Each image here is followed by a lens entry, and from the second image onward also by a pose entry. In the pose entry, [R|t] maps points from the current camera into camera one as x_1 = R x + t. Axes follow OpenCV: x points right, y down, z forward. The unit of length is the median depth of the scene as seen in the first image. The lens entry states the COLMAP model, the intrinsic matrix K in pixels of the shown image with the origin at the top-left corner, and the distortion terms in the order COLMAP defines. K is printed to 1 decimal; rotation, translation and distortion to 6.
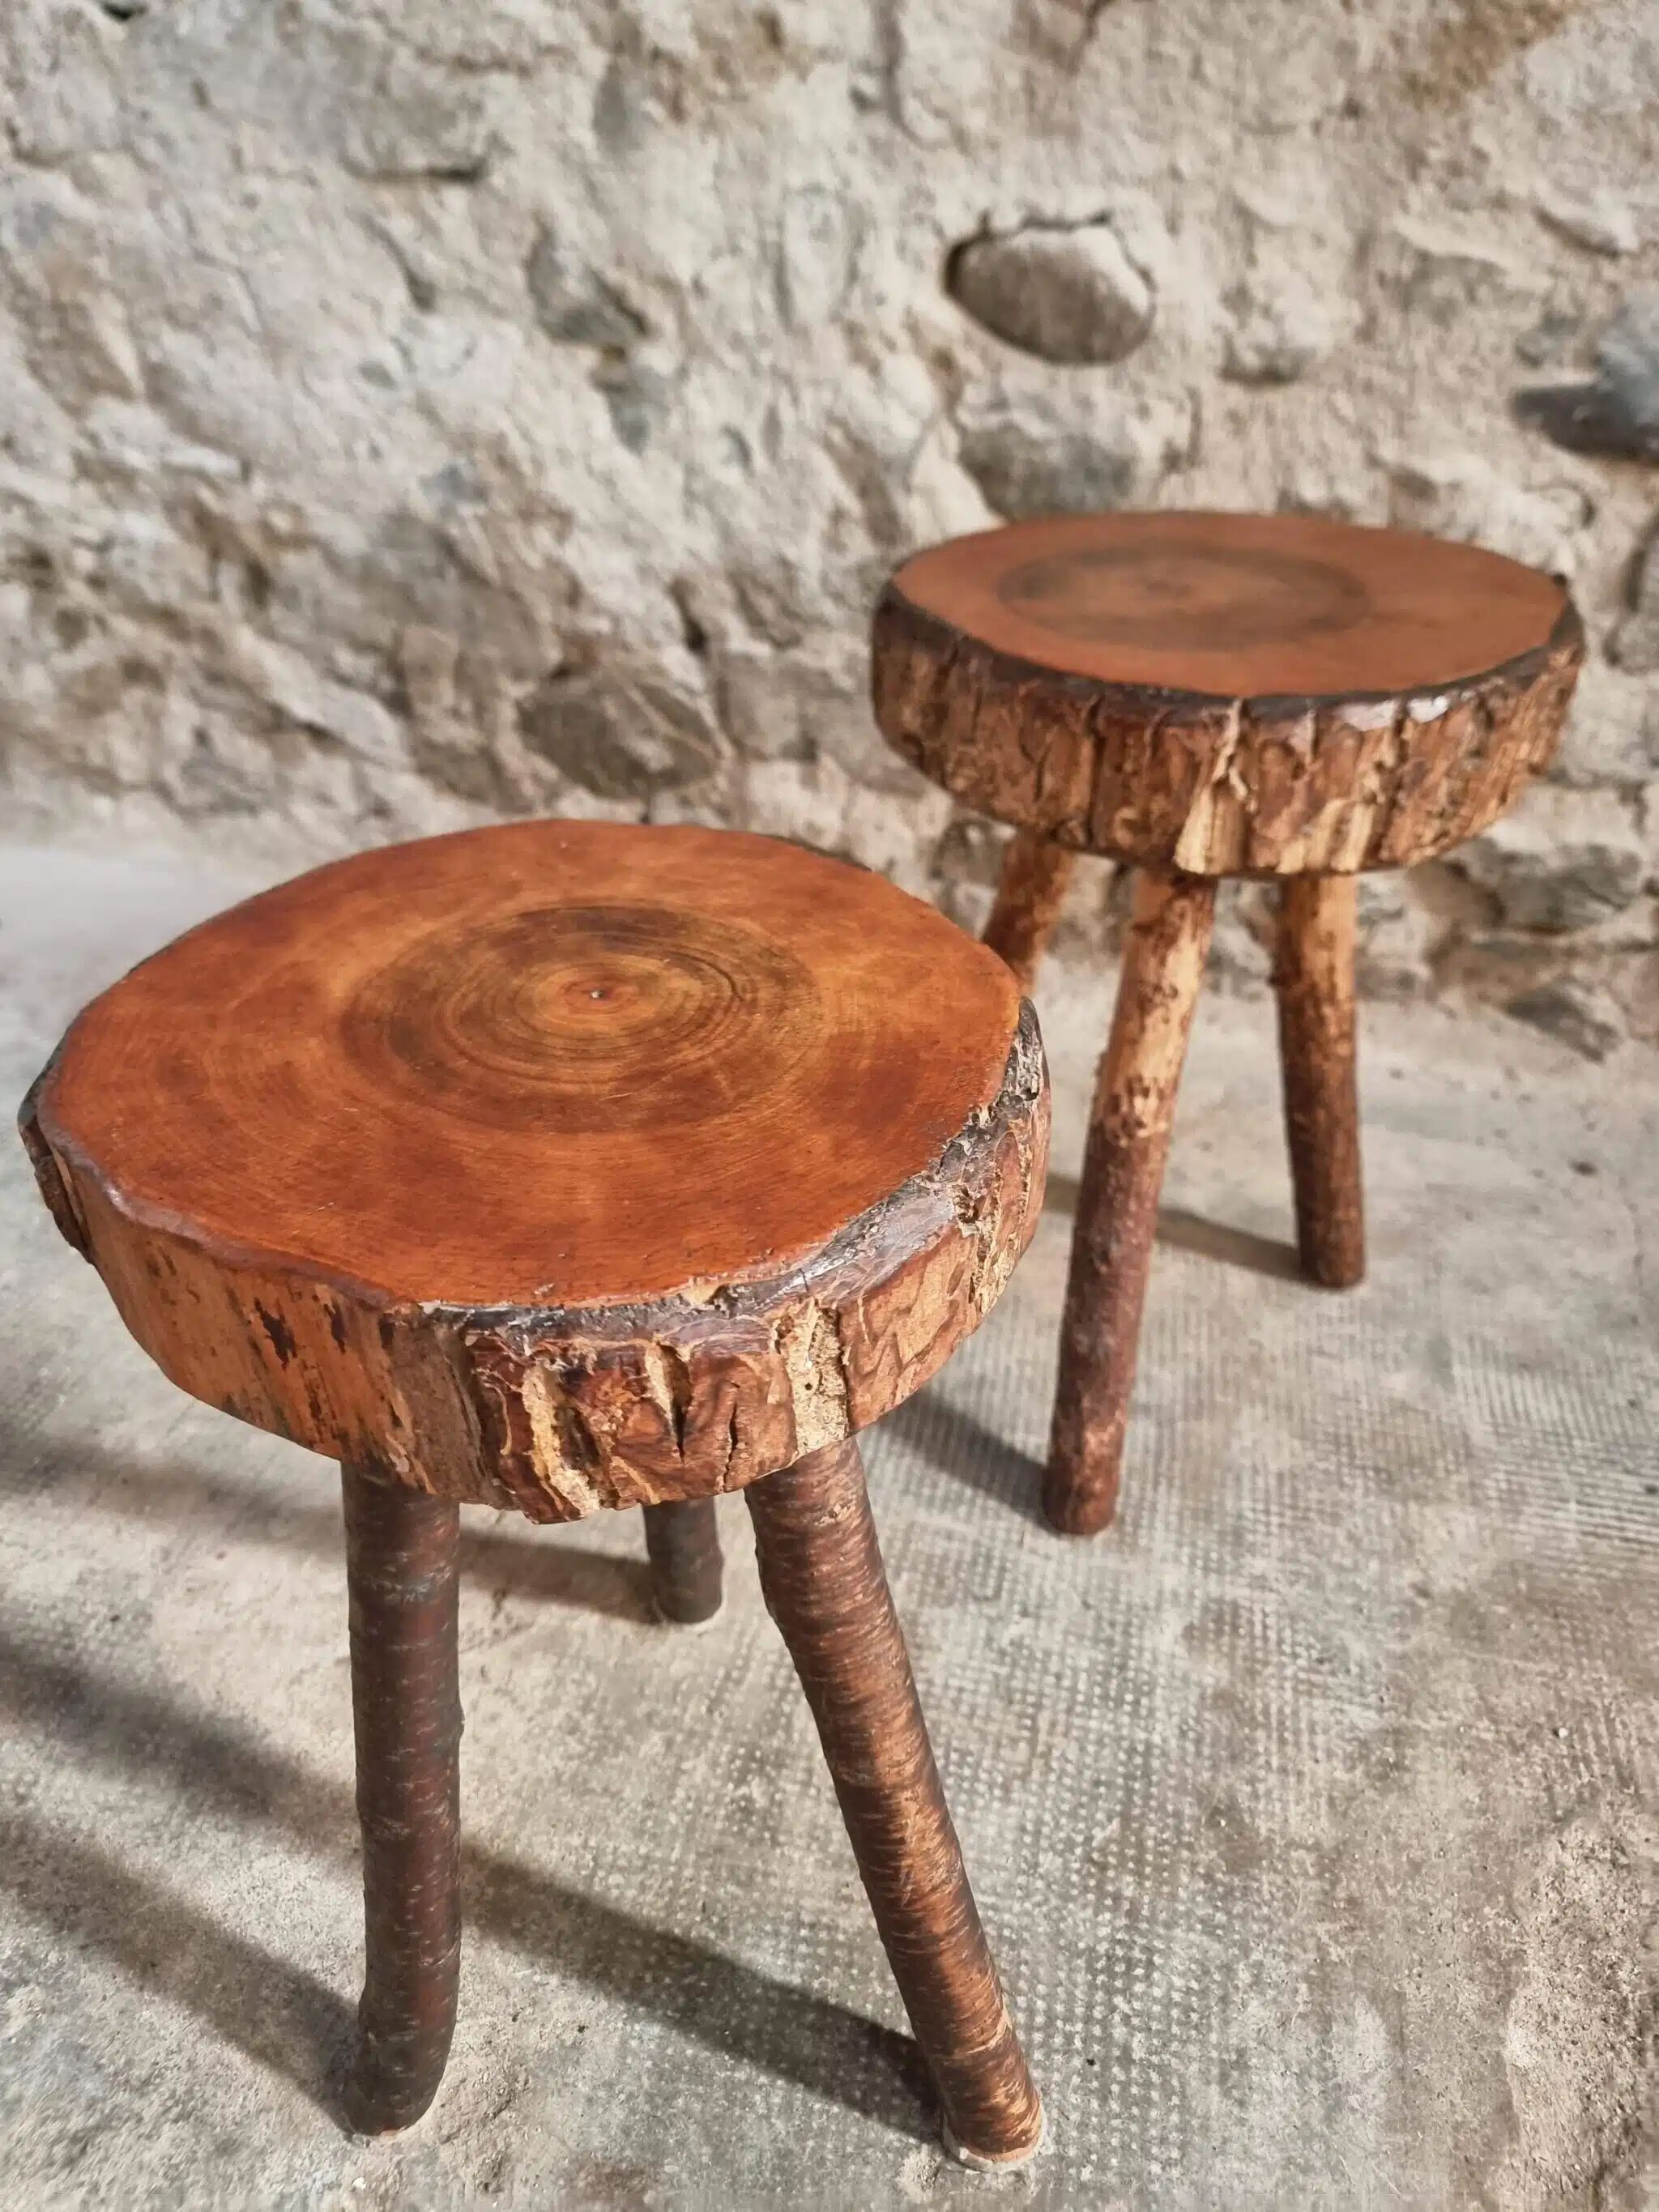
lens RADIAL K [[1579.0, 0, 823.1], [0, 1579.0, 1120.5], [0, 0, 1]] dist [0.035531, -0.039481]
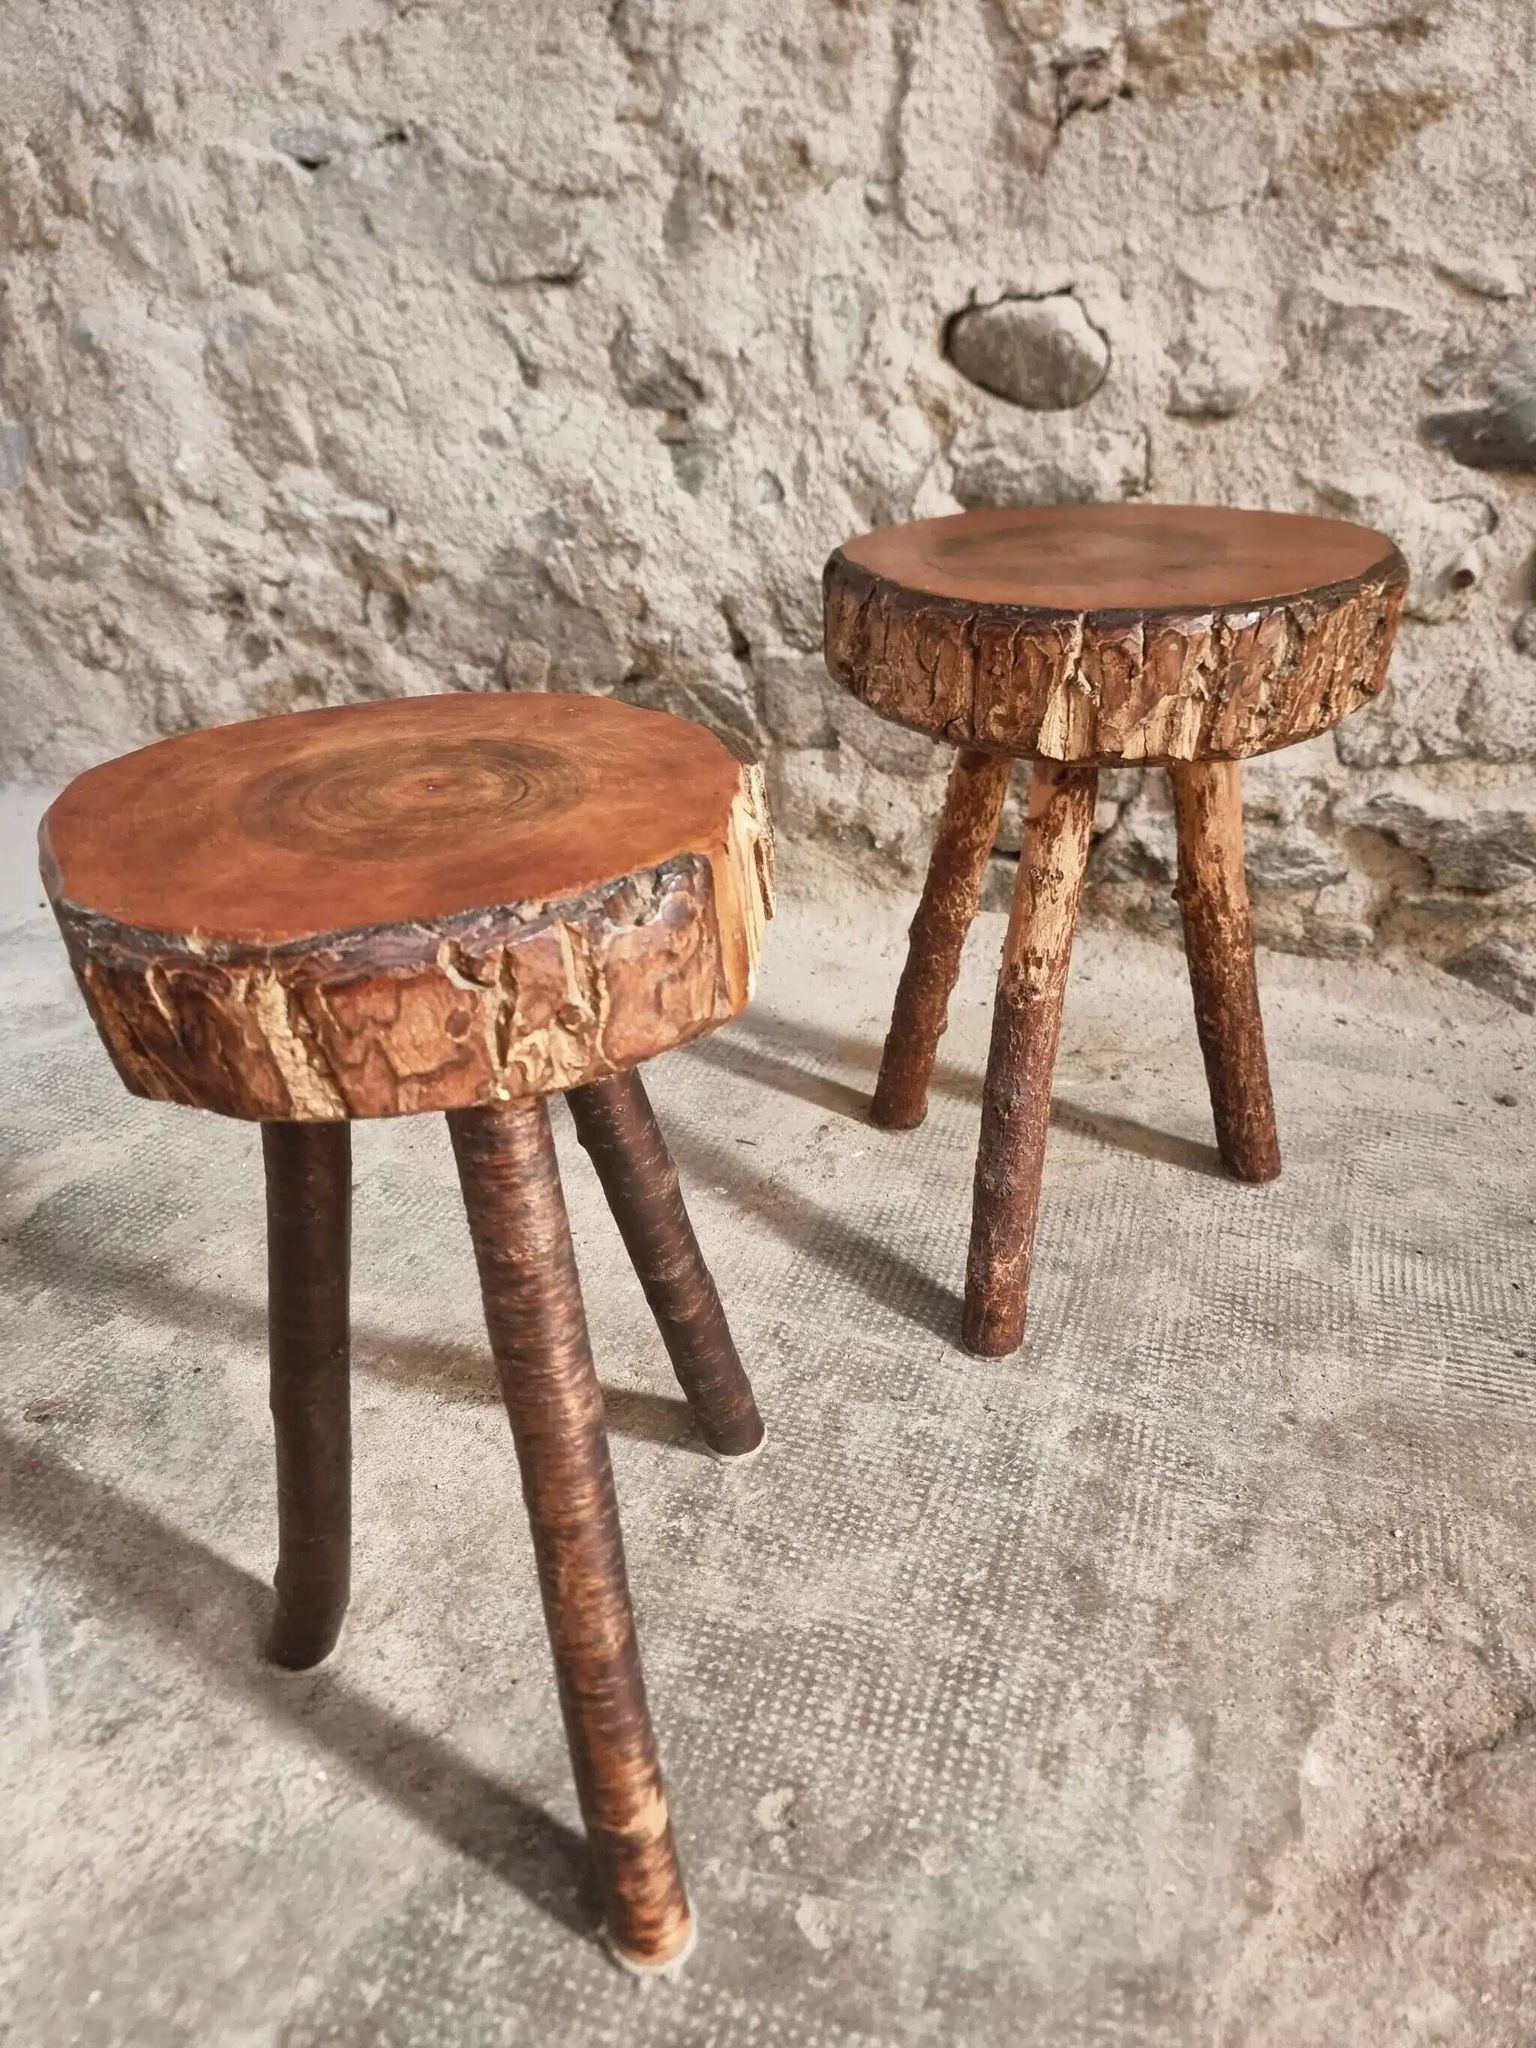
lens RADIAL K [[1443.5, 0, 764.4], [0, 1443.5, 1040.8], [0, 0, 1]] dist [0.045783, -0.040538]
pose [[0.992161, 0.031033, -0.121048, 0.120170], [-0.041342, 0.995641, -0.083606, 0.128239], [0.117926, 0.087955, 0.989120, -0.092779]]
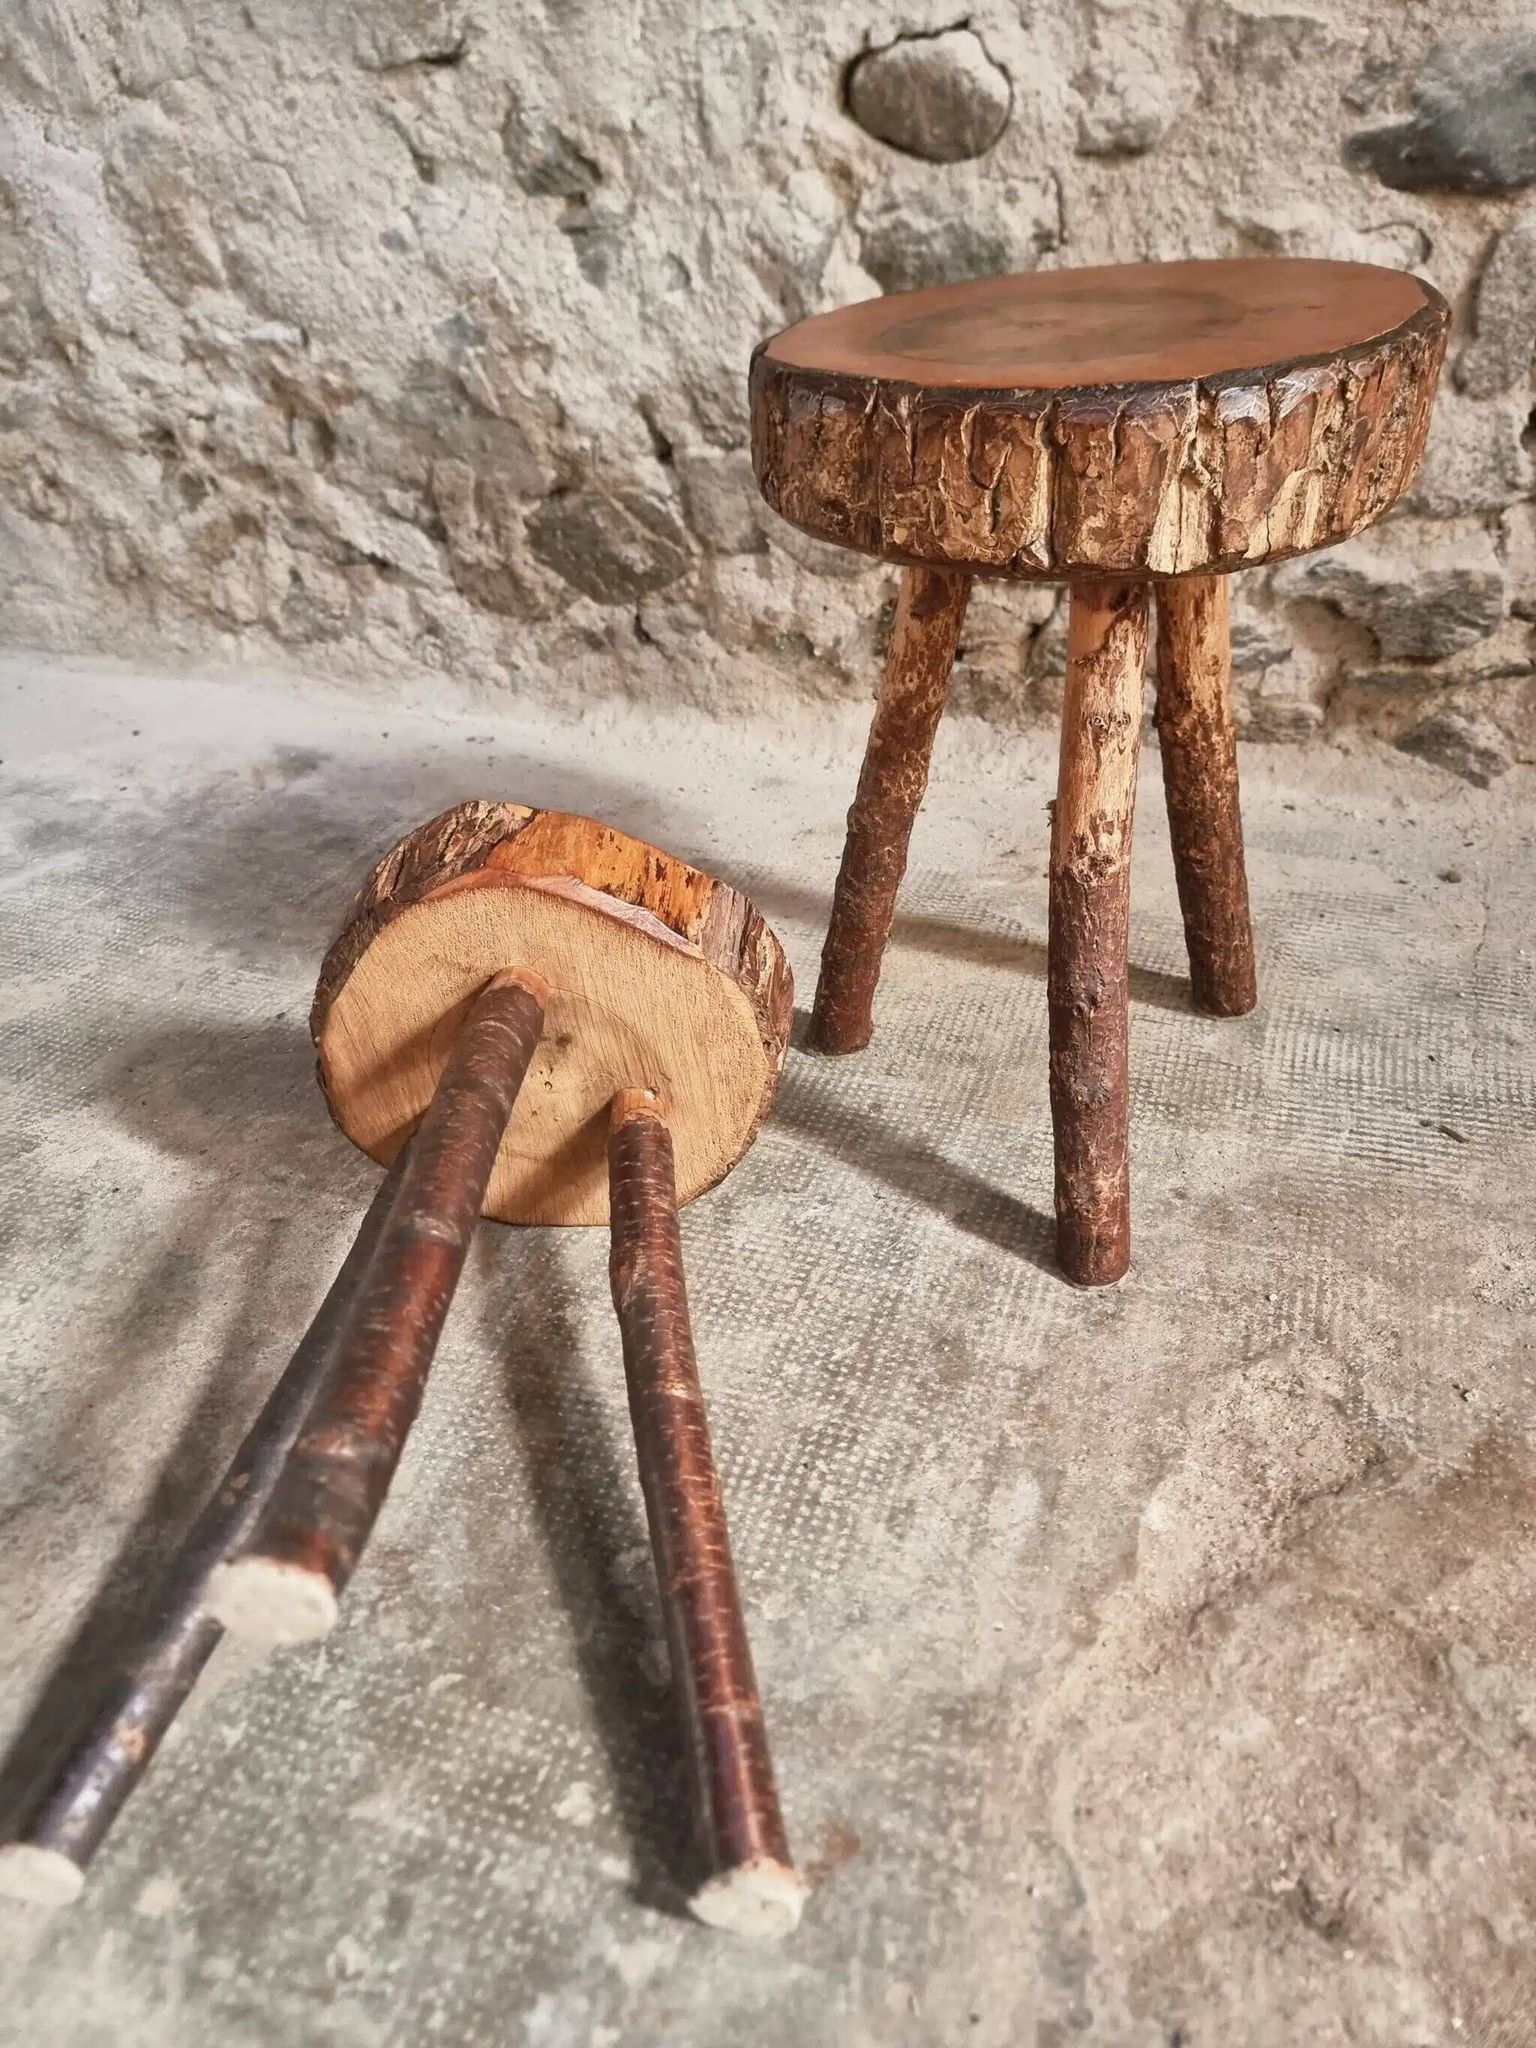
lens RADIAL K [[1446.3, 0, 751.9], [0, 1446.3, 1027.5], [0, 0, 1]] dist [0.046433, -0.043380]
pose [[0.985322, 0.000422, -0.170705, 0.249323], [0.000708, 0.999978, 0.006555, 0.168507], [0.170704, -0.006580, 0.985300, -0.065675]]
